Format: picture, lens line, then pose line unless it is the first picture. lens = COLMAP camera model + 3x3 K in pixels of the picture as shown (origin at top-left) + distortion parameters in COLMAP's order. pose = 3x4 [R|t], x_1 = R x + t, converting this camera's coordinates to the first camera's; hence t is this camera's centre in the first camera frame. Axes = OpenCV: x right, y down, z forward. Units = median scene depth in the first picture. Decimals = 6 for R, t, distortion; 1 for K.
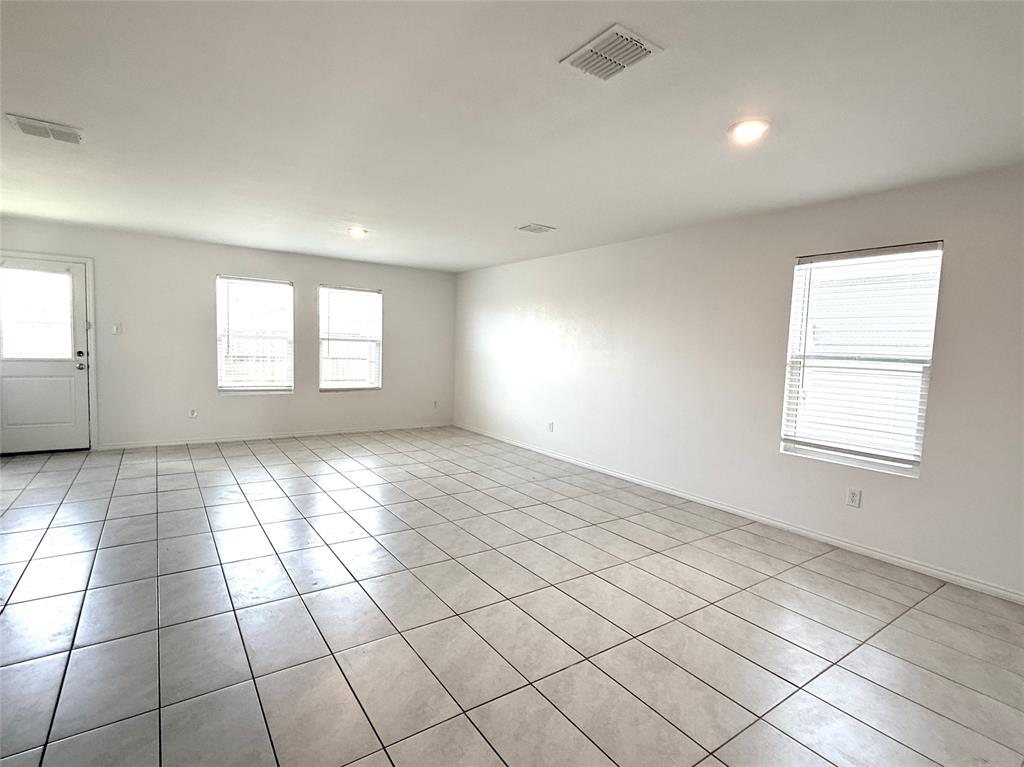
lens RADIAL K [[467.8, 0, 512.0], [0, 467.8, 383.5], [0, 0, 1]] dist [0.000751, 0.000265]
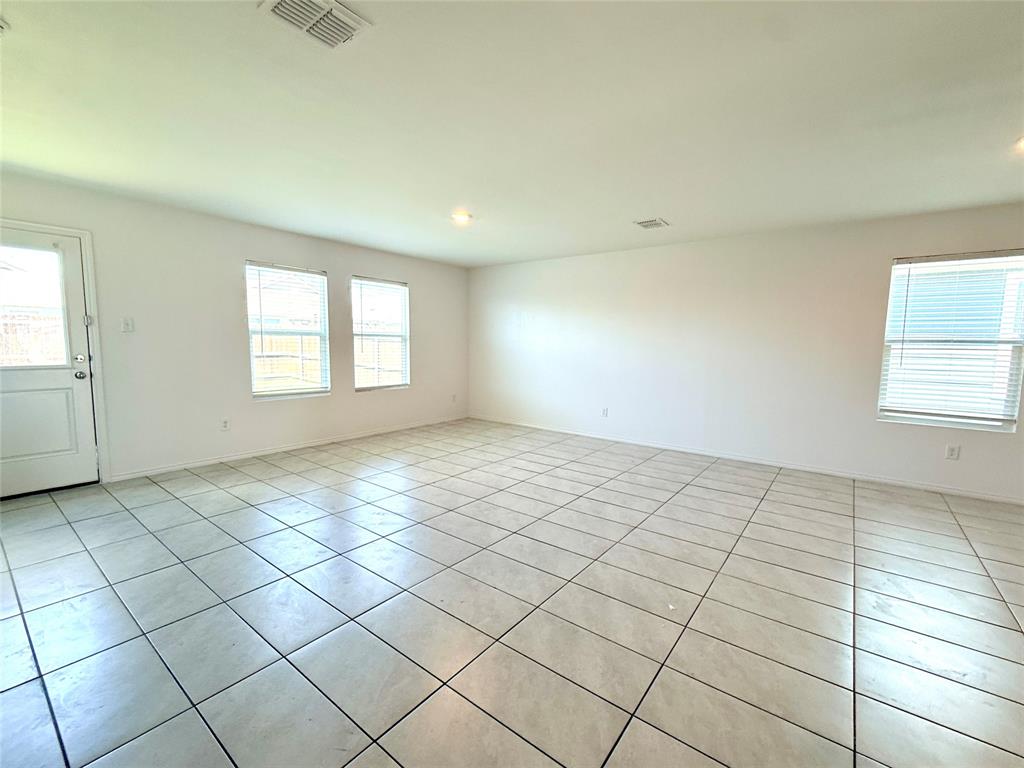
lens RADIAL K [[414.2, 0, 525.6], [0, 414.2, 383.7], [0, 0, 1]] dist [0.001896, 0.000274]
pose [[0.960118, -0.048563, 0.275344, -0.371466], [0.041390, 0.998637, 0.031807, -0.012562], [-0.276513, -0.019142, 0.960819, 0.138880]]
